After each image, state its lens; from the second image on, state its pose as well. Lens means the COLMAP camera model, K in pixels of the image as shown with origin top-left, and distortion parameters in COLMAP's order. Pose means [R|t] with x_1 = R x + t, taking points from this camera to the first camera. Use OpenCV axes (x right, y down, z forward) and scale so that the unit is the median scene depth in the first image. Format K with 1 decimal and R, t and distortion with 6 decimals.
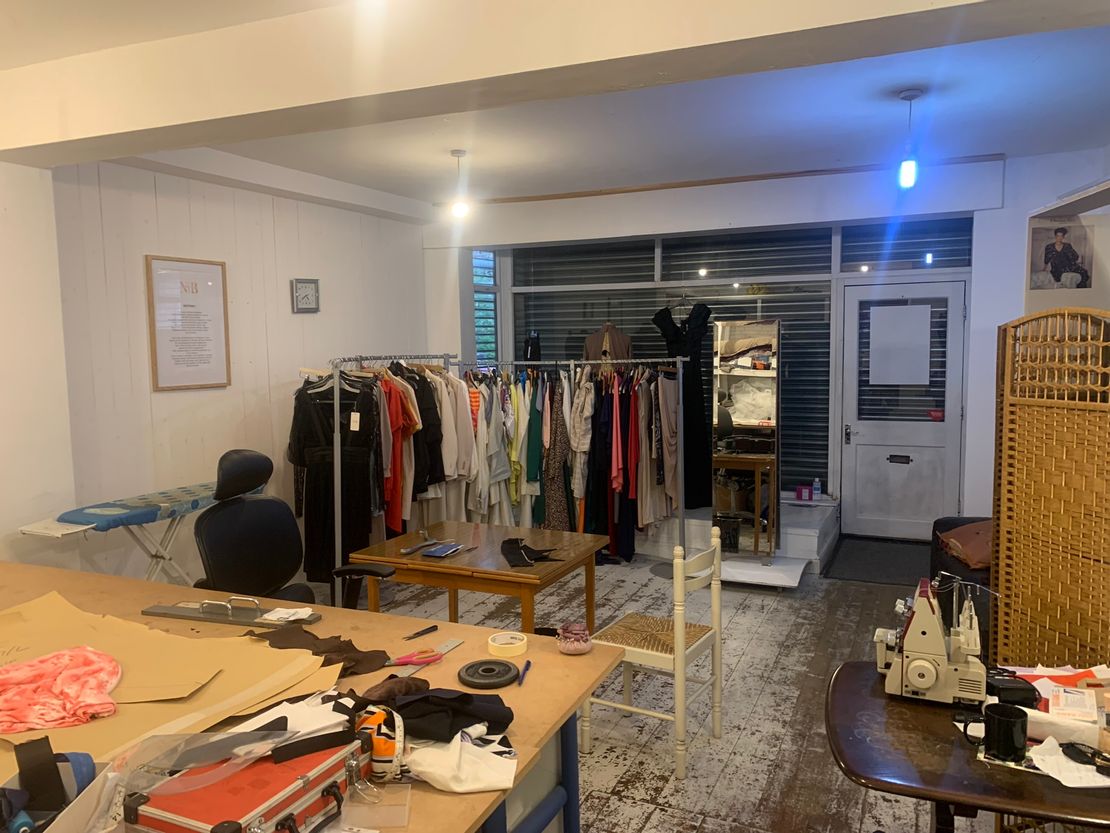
lens RADIAL K [[863.4, 0, 555.5], [0, 863.4, 416.3], [0, 0, 1]] dist [0.000540, -0.000209]
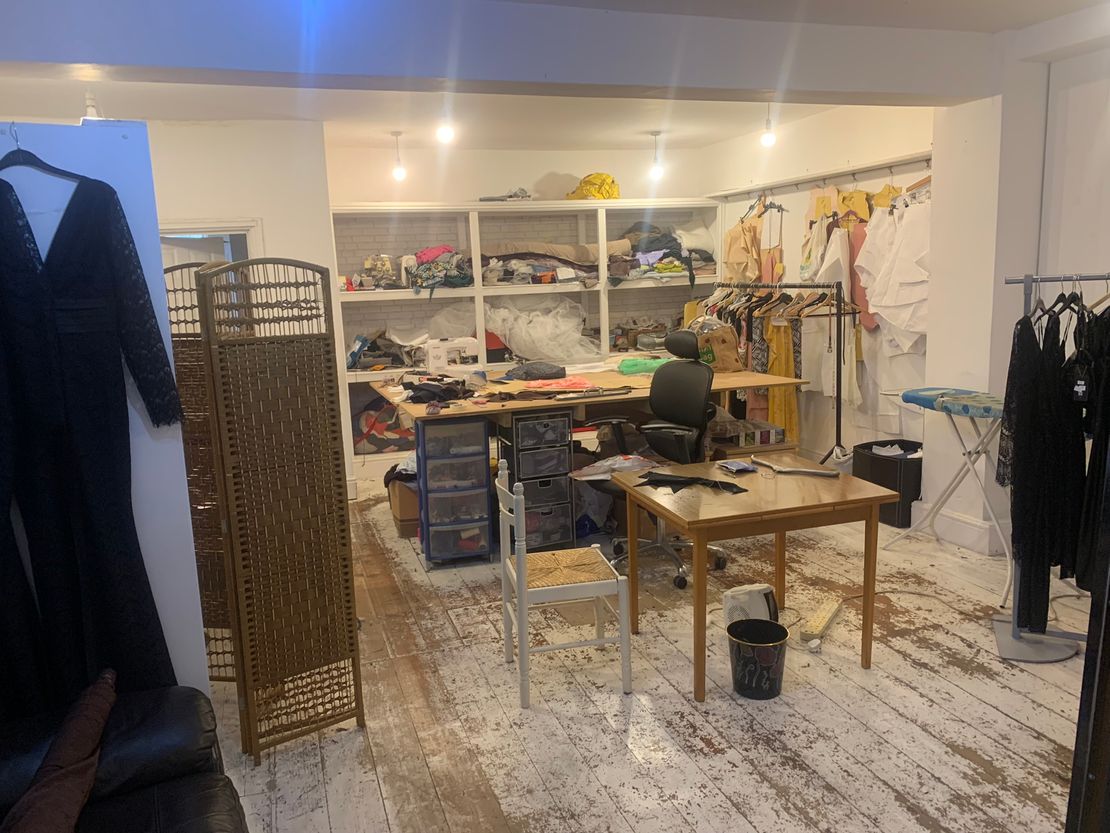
lens RADIAL K [[863.4, 0, 554.9], [0, 863.4, 417.2], [0, 0, 1]] dist [0.000540, -0.000209]
pose [[-0.739691, 0.151389, -0.655697, 0.727747], [-0.019569, 0.969116, 0.245829, -0.159762], [0.672662, 0.194669, -0.713883, 1.628429]]
